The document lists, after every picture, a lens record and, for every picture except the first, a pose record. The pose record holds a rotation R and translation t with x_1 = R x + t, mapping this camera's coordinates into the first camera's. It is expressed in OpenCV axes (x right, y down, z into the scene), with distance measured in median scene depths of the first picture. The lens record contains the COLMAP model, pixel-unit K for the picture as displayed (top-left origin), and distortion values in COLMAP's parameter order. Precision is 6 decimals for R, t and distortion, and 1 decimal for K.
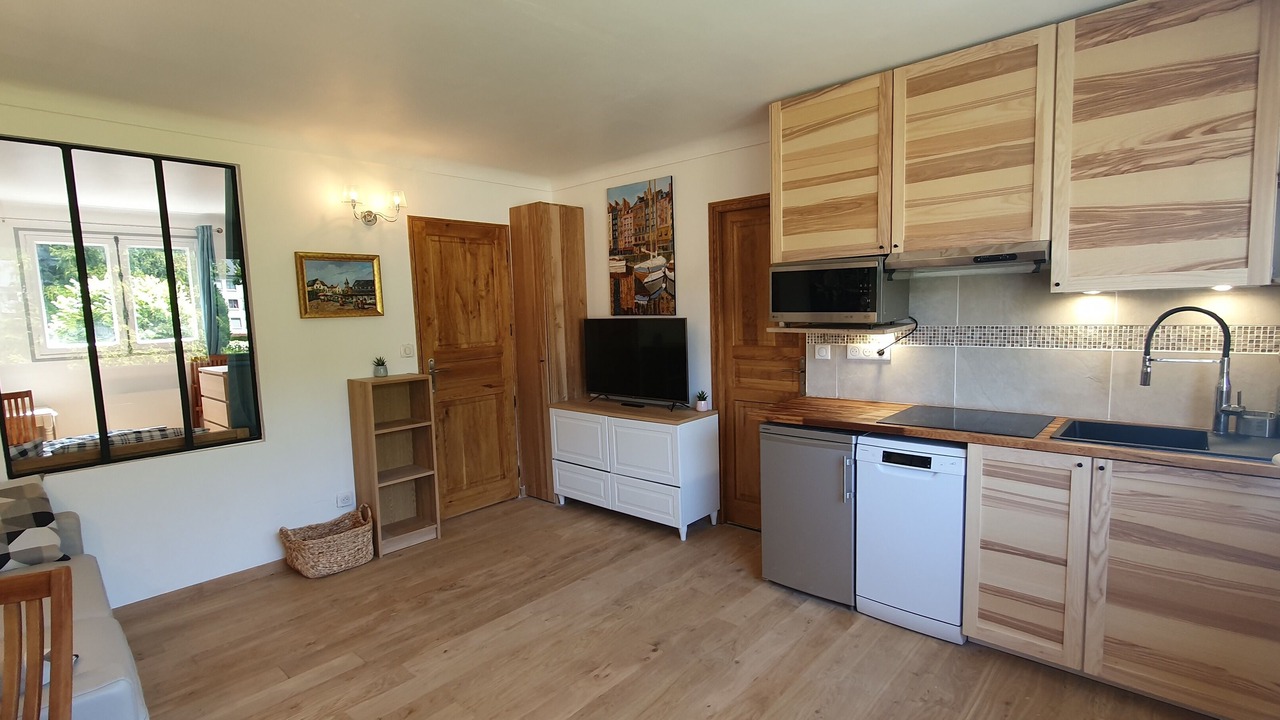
lens RADIAL K [[591.9, 0, 634.7], [0, 591.9, 362.3], [0, 0, 1]] dist [-0.003981, -0.001010]
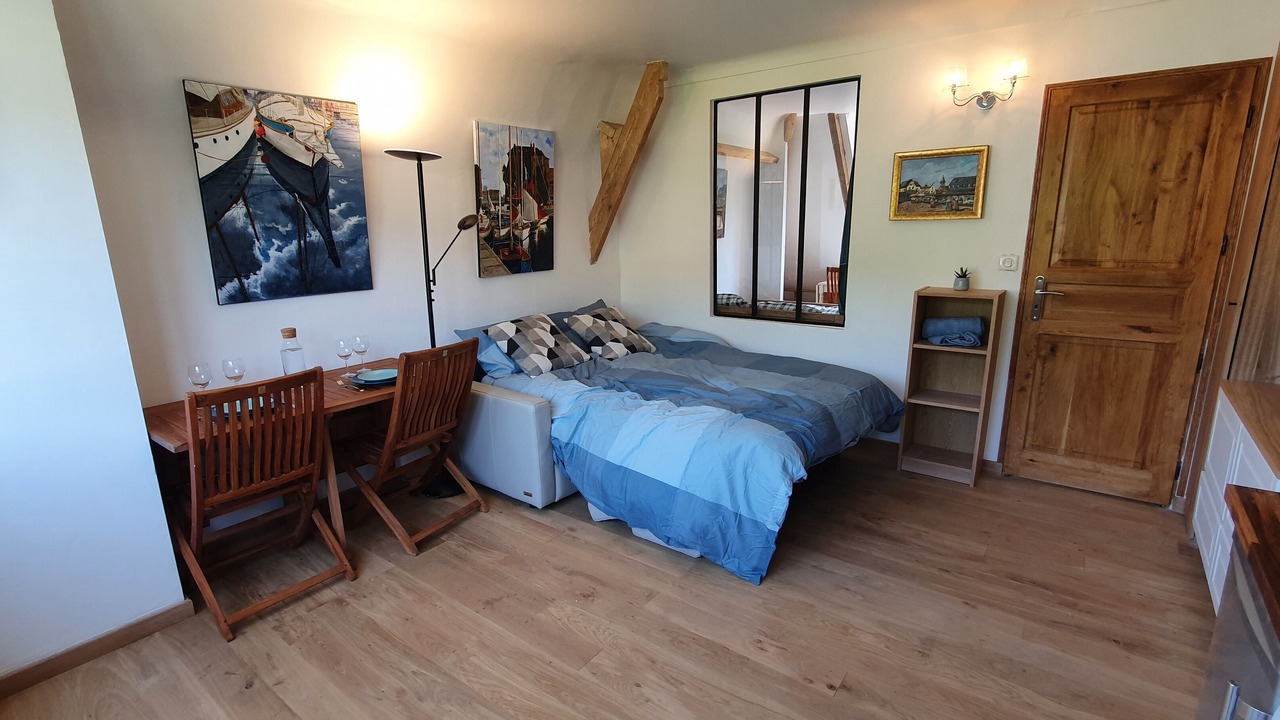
lens RADIAL K [[591.9, 0, 634.4], [0, 591.9, 362.3], [0, 0, 1]] dist [-0.003981, -0.001010]
pose [[0.097375, 0.254832, -0.962070, 0.378887], [-0.075731, 0.965759, 0.248144, -0.049040], [0.992362, 0.048695, 0.113339, 0.388000]]
